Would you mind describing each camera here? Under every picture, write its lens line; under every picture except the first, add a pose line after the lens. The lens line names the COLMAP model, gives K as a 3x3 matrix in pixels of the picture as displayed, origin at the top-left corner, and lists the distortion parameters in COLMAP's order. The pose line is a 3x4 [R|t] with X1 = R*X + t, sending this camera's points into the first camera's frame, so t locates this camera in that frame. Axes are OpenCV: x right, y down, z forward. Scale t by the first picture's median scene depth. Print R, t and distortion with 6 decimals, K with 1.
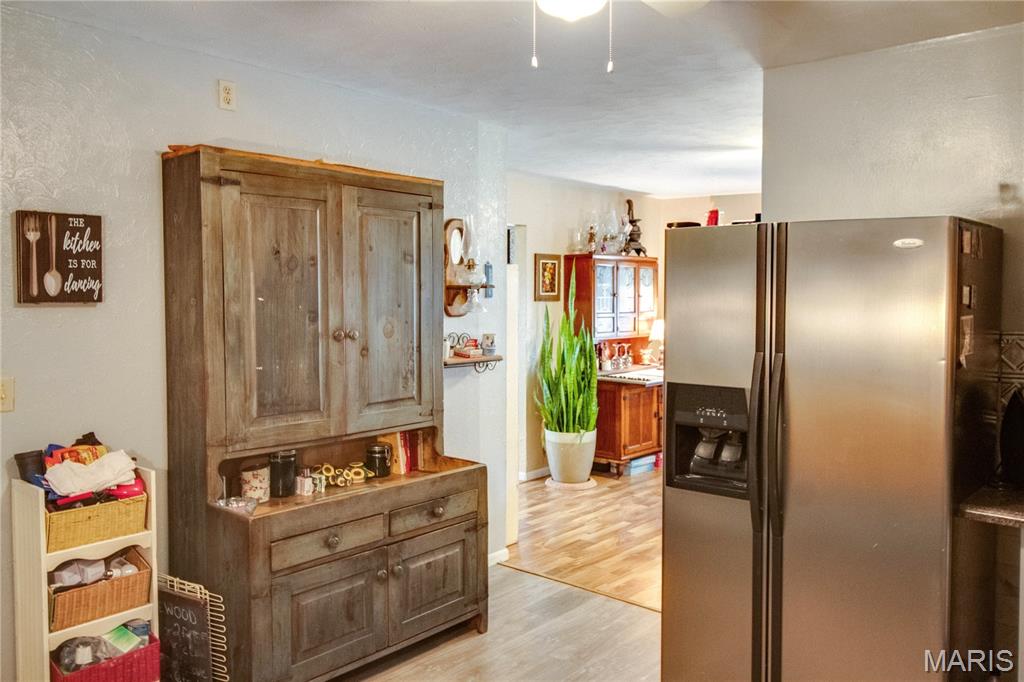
lens RADIAL K [[794.3, 0, 509.1], [0, 794.3, 329.8], [0, 0, 1]] dist [0.007178, -0.002634]
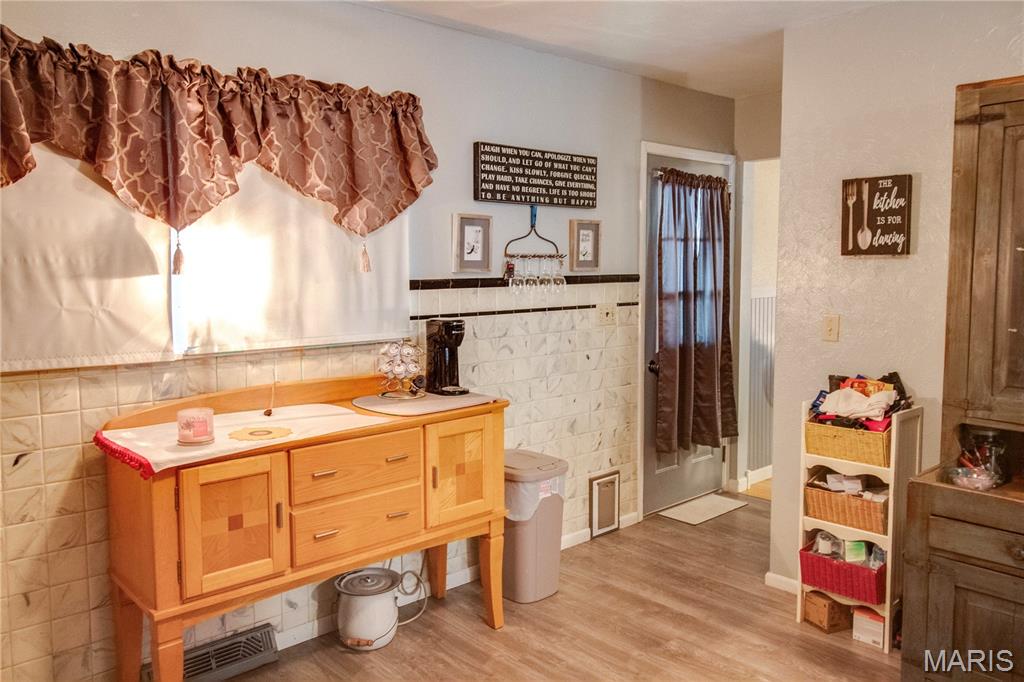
lens RADIAL K [[794.3, 0, 509.1], [0, 794.3, 329.8], [0, 0, 1]] dist [0.007178, -0.002634]
pose [[-0.126511, 0.080275, -0.988712, 0.652196], [-0.044086, 0.995280, 0.086450, -0.002526], [0.990985, 0.054526, -0.122375, 0.615393]]
